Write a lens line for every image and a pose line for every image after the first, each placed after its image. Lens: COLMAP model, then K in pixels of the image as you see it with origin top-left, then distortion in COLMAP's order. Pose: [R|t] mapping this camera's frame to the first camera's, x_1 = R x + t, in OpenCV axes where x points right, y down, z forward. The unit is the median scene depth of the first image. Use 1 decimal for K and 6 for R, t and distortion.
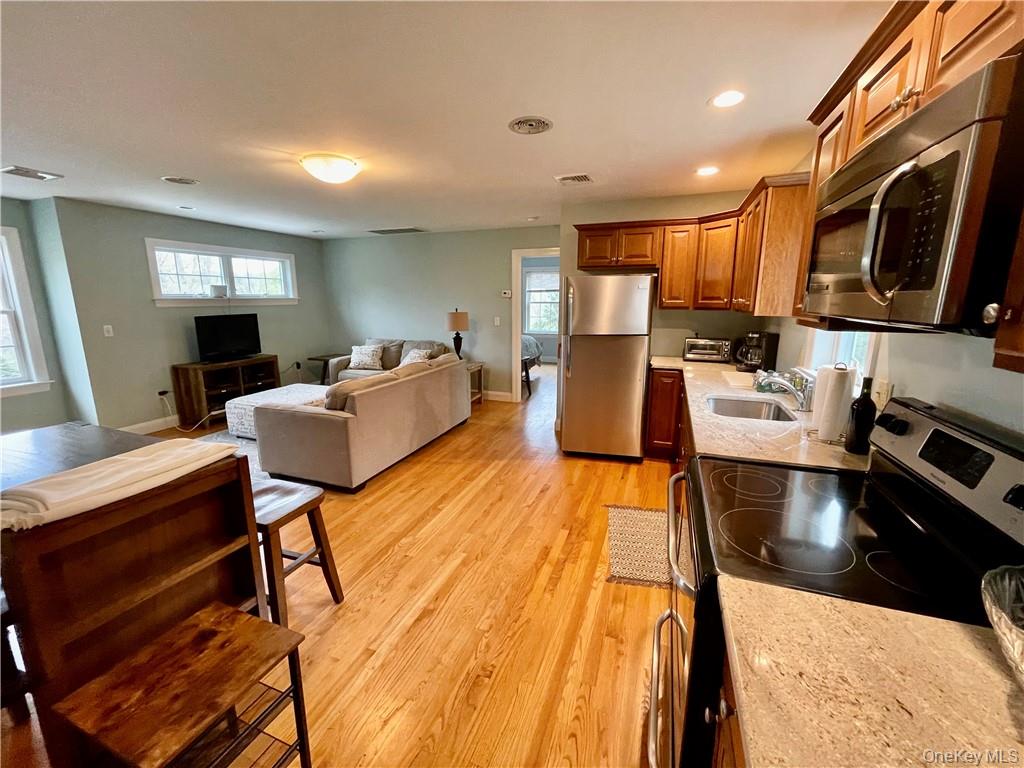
lens RADIAL K [[403.6, 0, 511.9], [0, 403.6, 376.0], [0, 0, 1]] dist [-0.025297, 0.010113]
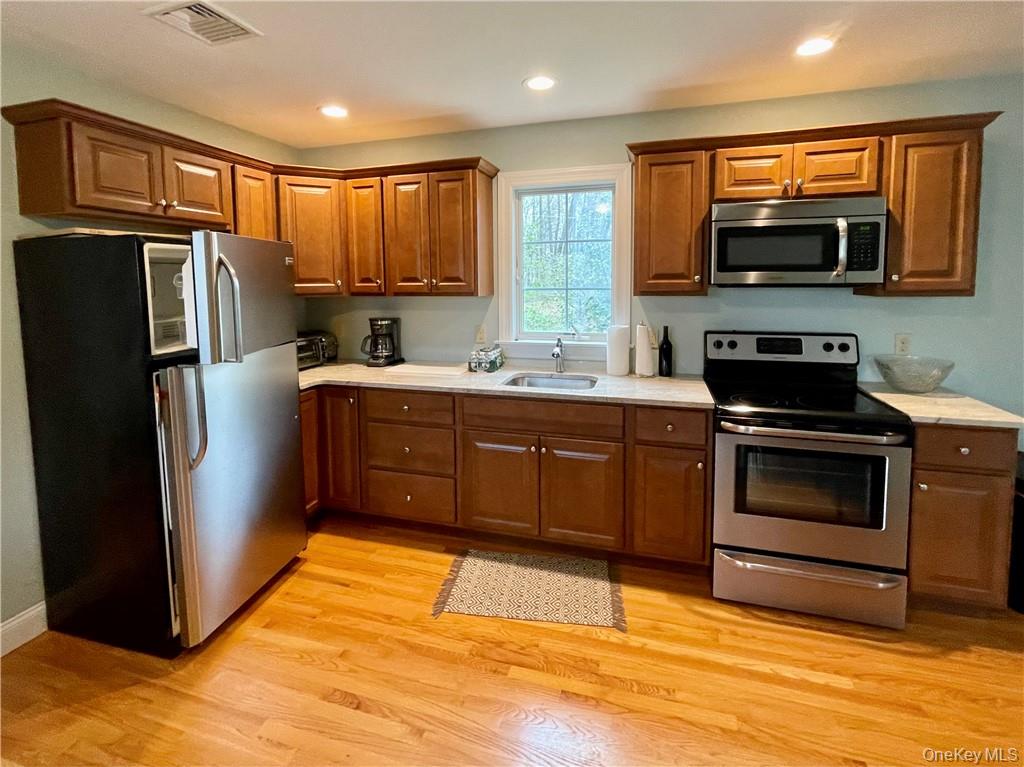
lens RADIAL K [[485.2, 0, 523.3], [0, 485.2, 316.2], [0, 0, 1]] dist [0.001866, 0.000004]
pose [[-0.068723, -0.076480, 0.994700, -0.296464], [0.200146, 0.975729, 0.088849, -0.098472], [-0.977353, 0.205191, -0.051748, 0.511978]]
